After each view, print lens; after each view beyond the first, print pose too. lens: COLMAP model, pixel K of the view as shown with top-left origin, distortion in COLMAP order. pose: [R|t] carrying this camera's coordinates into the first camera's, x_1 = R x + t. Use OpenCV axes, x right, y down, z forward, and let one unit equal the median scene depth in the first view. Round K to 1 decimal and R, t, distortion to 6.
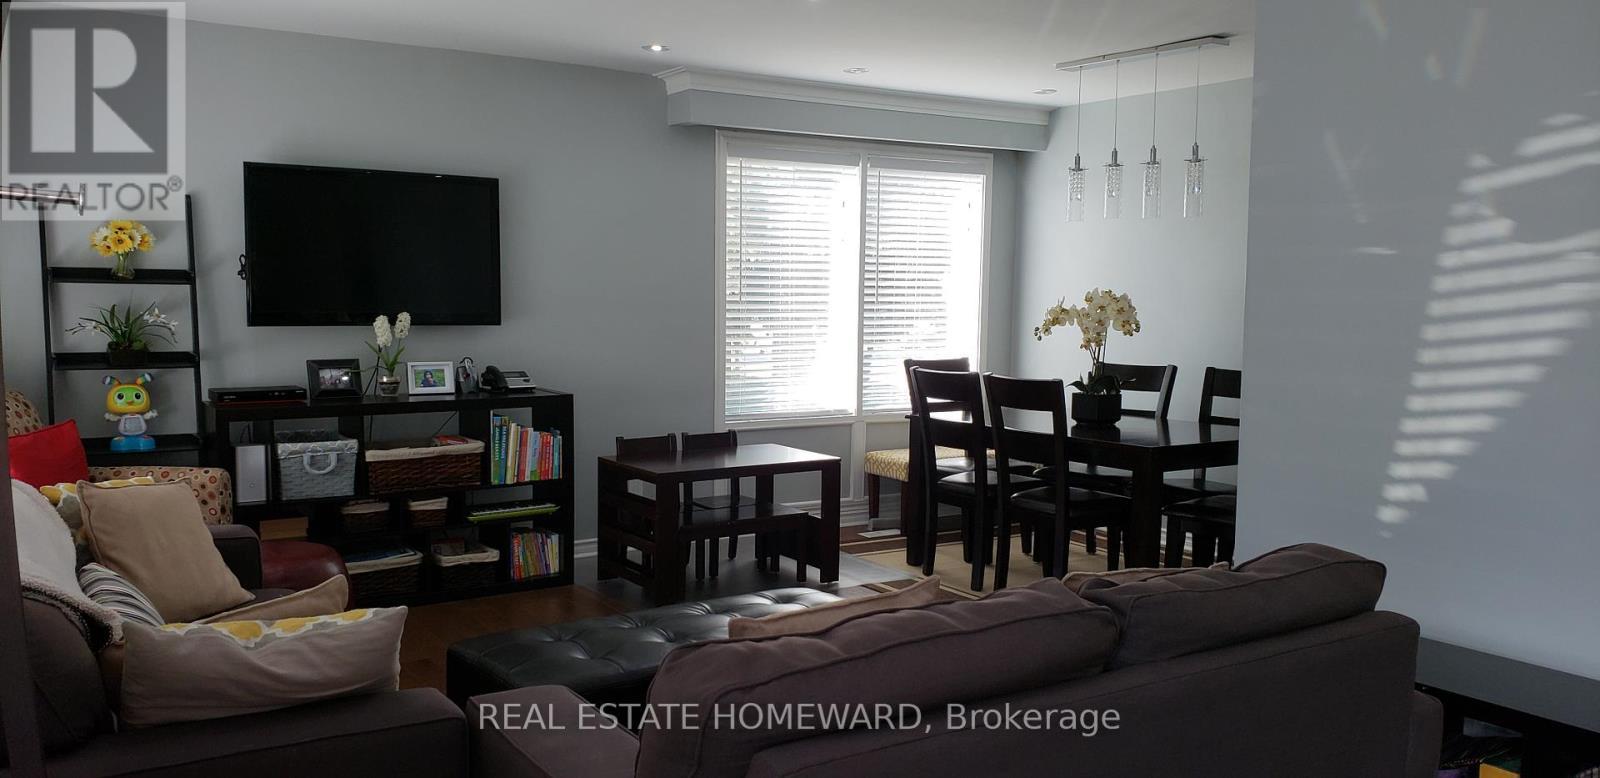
lens RADIAL K [[1207.4, 0, 800.0], [0, 1207.4, 389.0], [0, 0, 1]] dist [-0.002069, -0.005112]
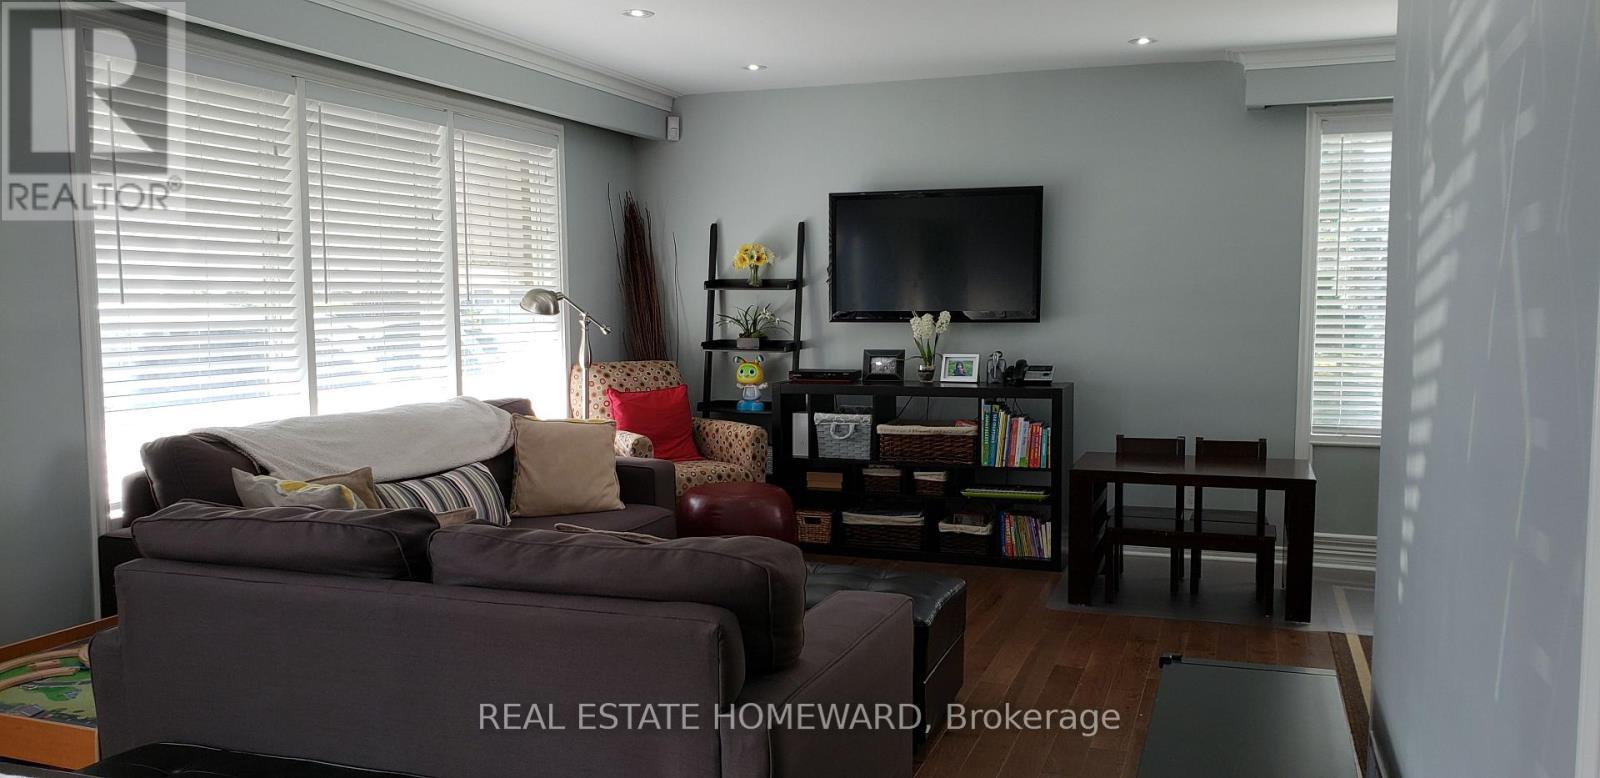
lens RADIAL K [[1207.4, 0, 800.0], [0, 1207.4, 389.0], [0, 0, 1]] dist [-0.002069, -0.005112]
pose [[0.582572, 0.046574, -0.811444, 0.547096], [-0.053803, 0.998377, 0.018676, -0.002747], [0.810997, 0.032778, 0.584132, 0.216986]]
